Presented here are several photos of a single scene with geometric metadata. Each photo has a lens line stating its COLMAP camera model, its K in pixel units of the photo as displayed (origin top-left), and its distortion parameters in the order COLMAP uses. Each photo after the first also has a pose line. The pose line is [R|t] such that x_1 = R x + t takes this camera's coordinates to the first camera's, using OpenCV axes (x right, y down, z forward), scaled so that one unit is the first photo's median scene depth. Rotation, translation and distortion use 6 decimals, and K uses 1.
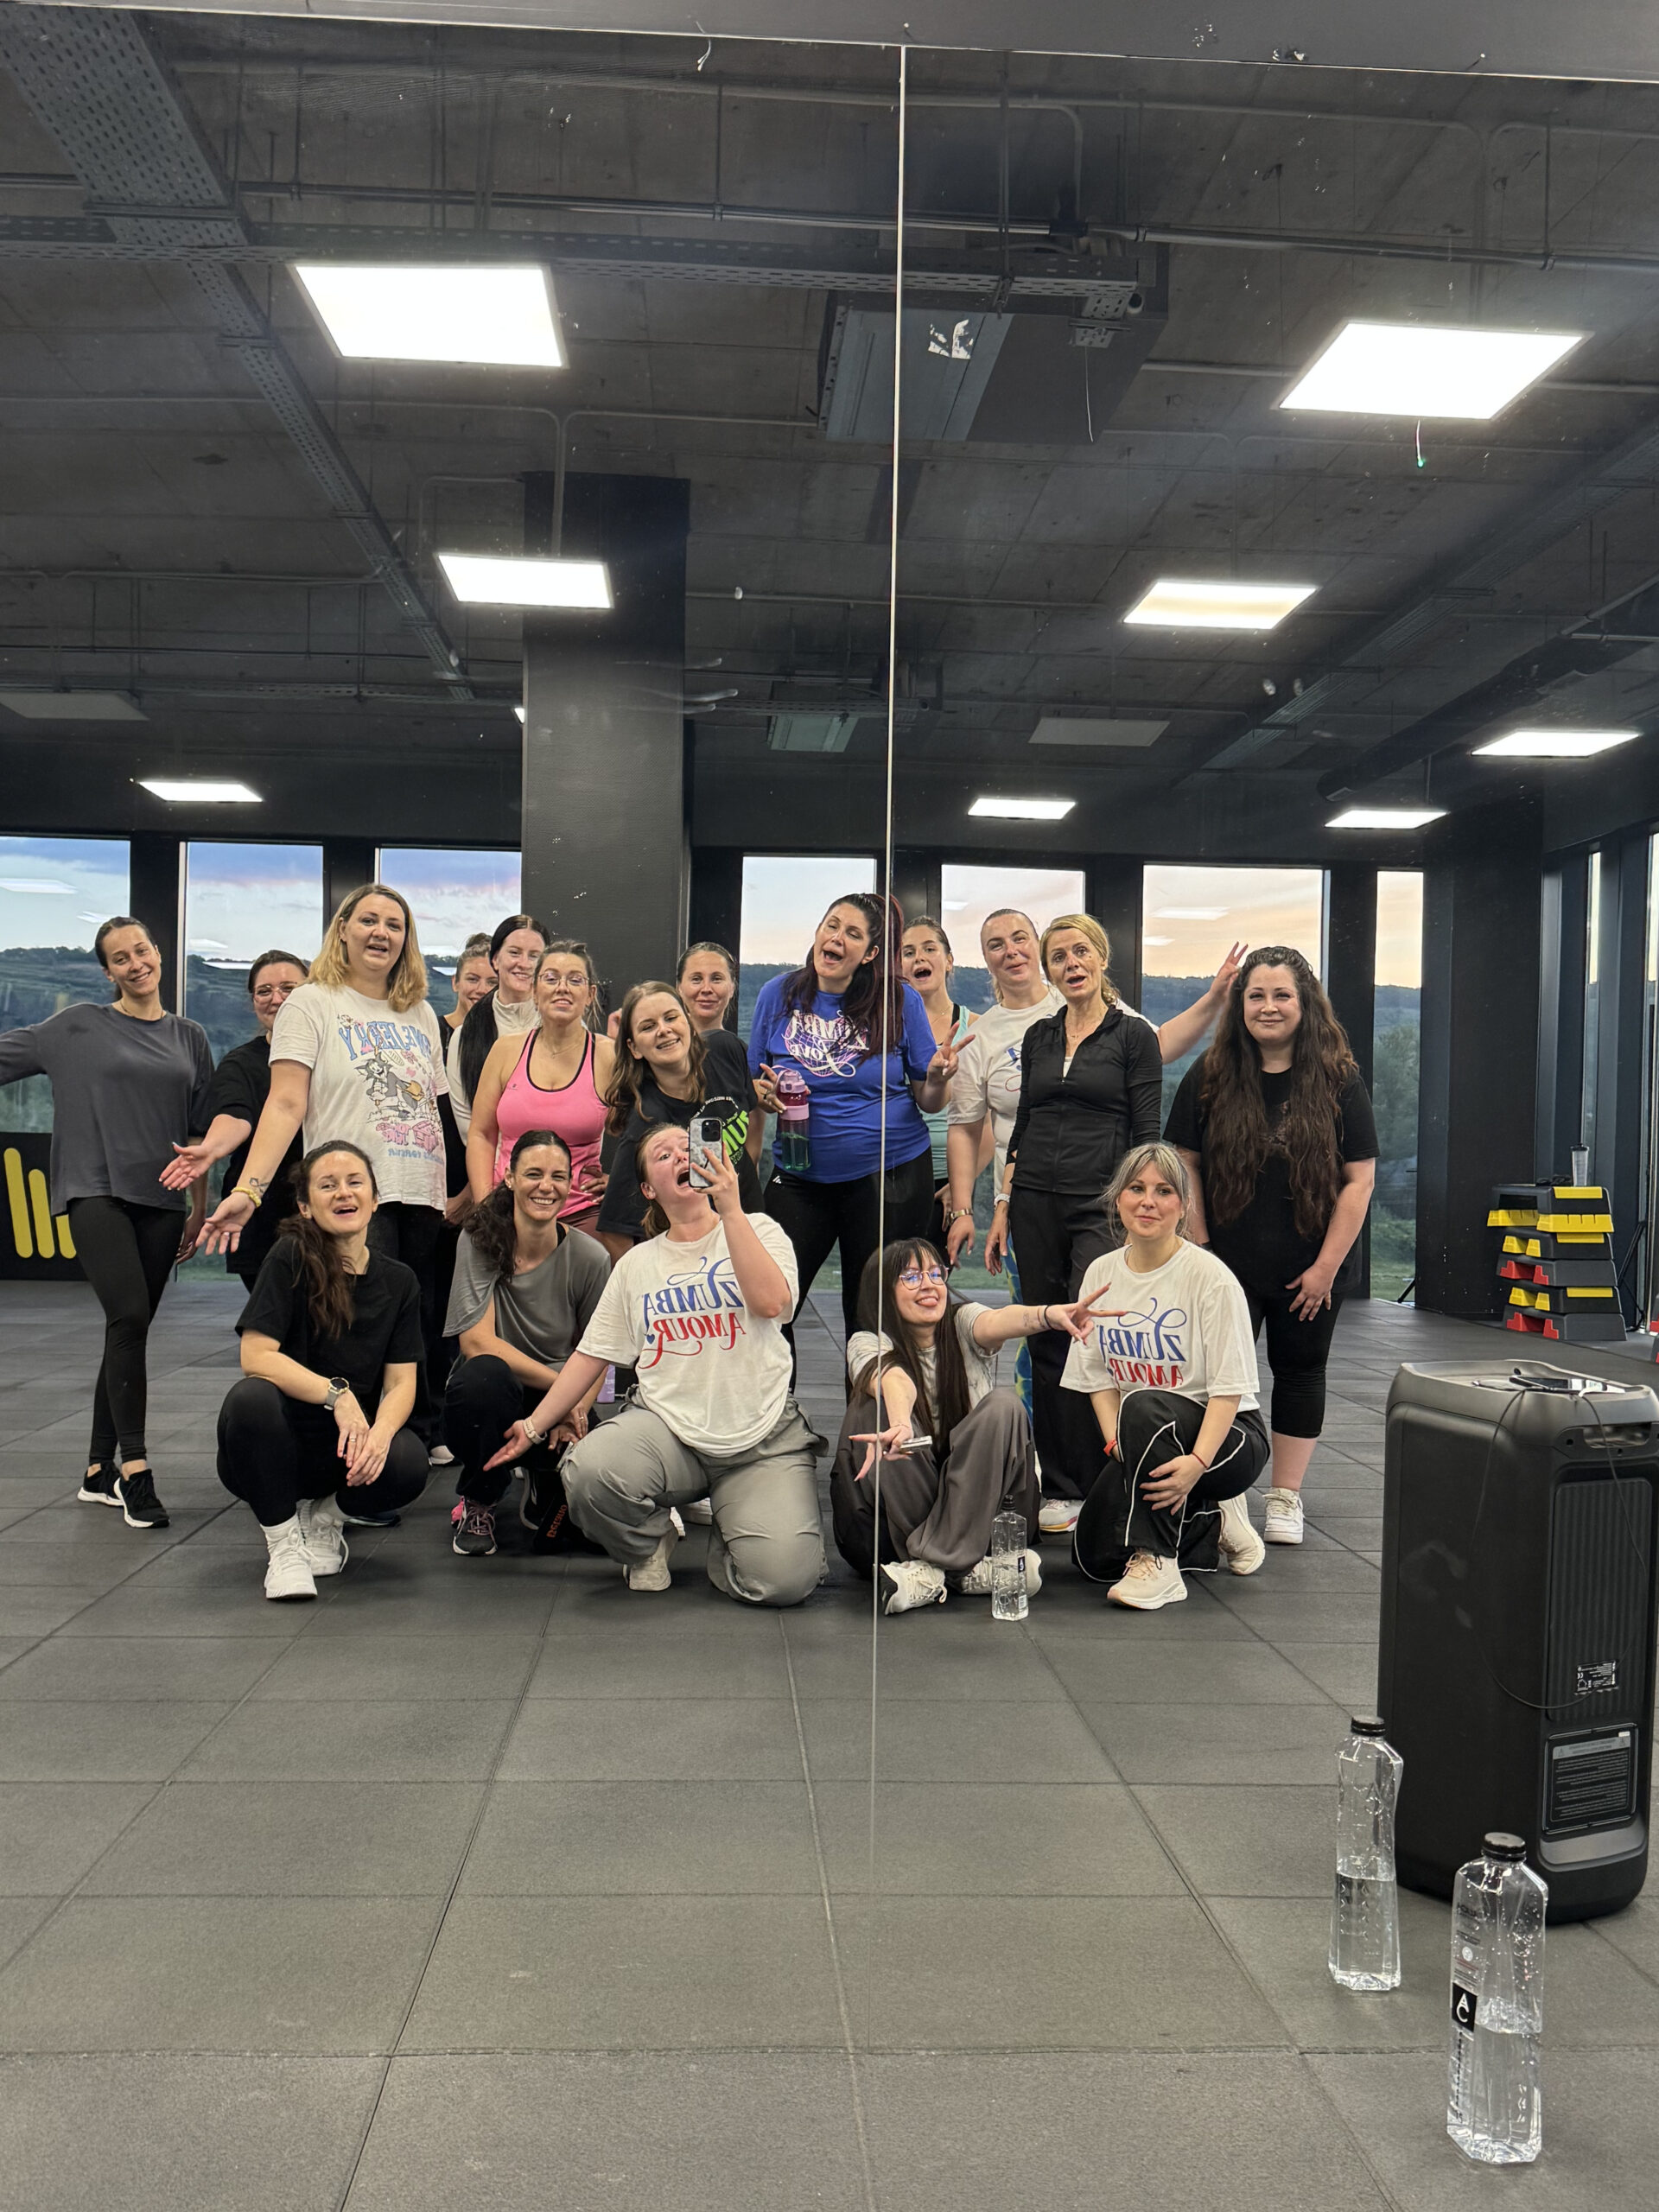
lens RADIAL K [[2071.5, 0, 842.8], [0, 2071.5, 1121.0], [0, 0, 1]] dist [-0.010150, 0.000000]
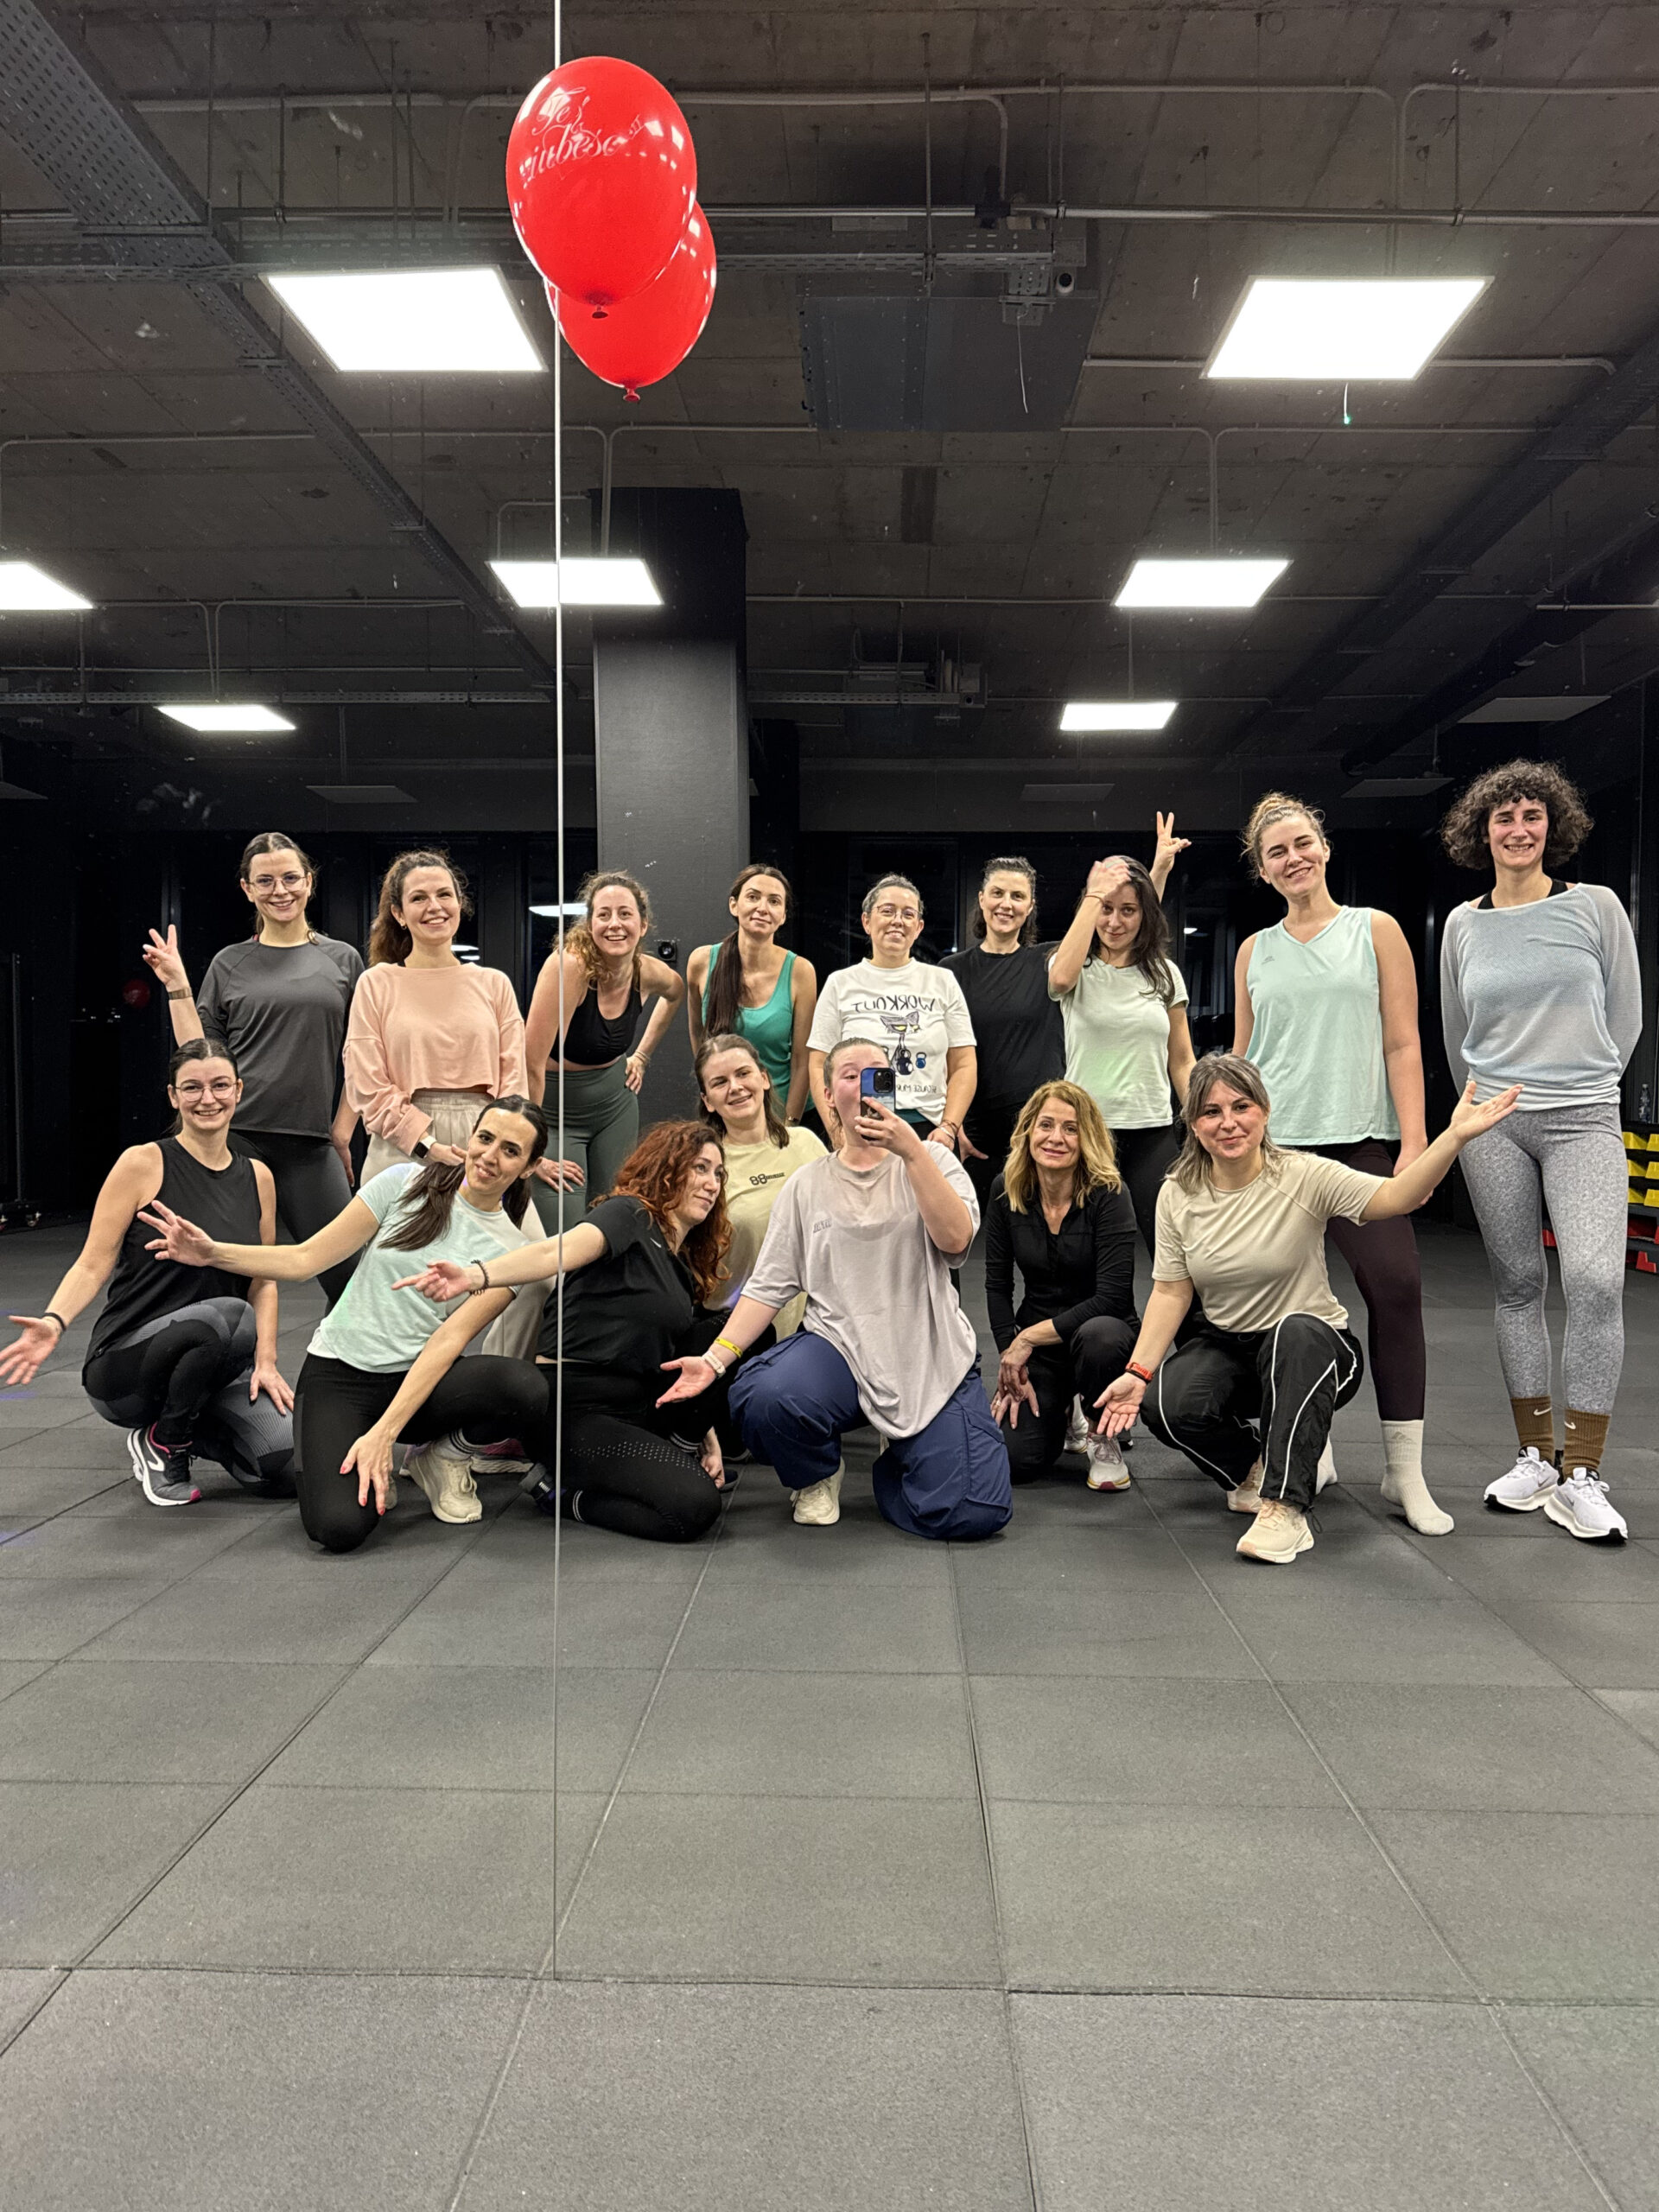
lens RADIAL K [[1718.1, 0, 824.4], [0, 1718.1, 1109.0], [0, 0, 1]] dist [-0.005833, -0.008969]
pose [[0.996090, -0.013209, -0.087353, 0.117344], [0.015365, 0.999593, 0.024056, 0.013819], [0.087000, -0.025304, 0.995887, 0.121513]]
